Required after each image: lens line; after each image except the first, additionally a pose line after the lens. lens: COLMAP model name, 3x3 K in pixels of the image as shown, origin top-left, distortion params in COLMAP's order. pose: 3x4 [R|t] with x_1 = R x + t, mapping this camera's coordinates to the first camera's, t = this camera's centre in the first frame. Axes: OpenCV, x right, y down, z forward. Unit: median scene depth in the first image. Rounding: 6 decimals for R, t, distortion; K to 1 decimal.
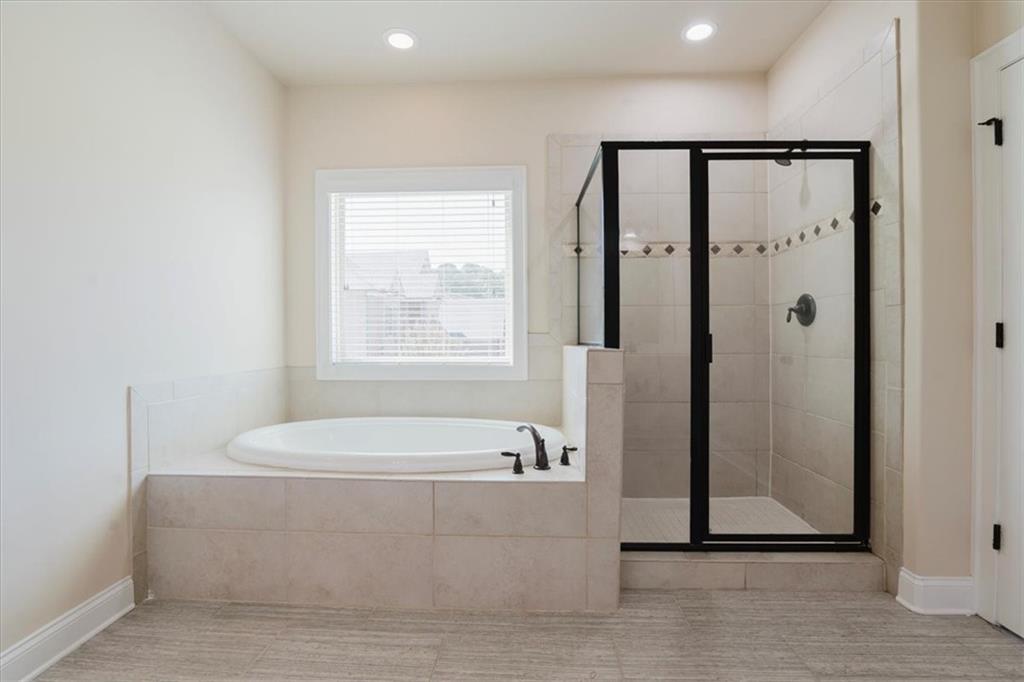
lens RADIAL K [[470.9, 0, 509.8], [0, 470.9, 340.6], [0, 0, 1]] dist [-0.021902, 0.002815]
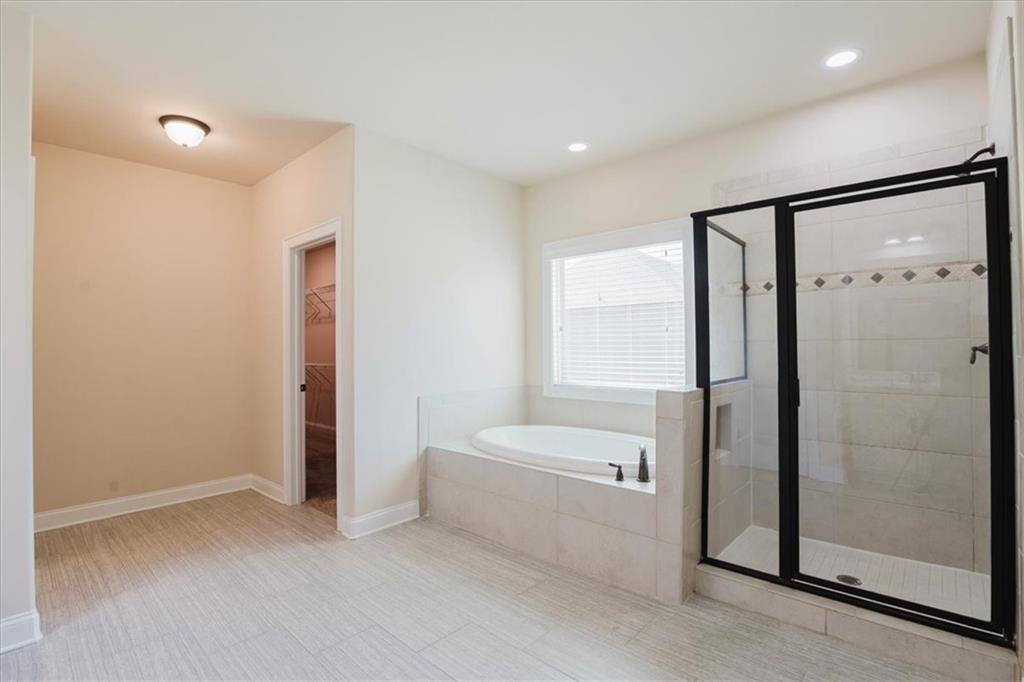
lens RADIAL K [[470.9, 0, 509.0], [0, 470.9, 344.2], [0, 0, 1]] dist [-0.021902, 0.002815]
pose [[0.775410, -0.008508, -0.631401, 0.608321], [0.000099, 0.999911, -0.013352, -0.081630], [0.631458, 0.010290, 0.775342, -0.214997]]
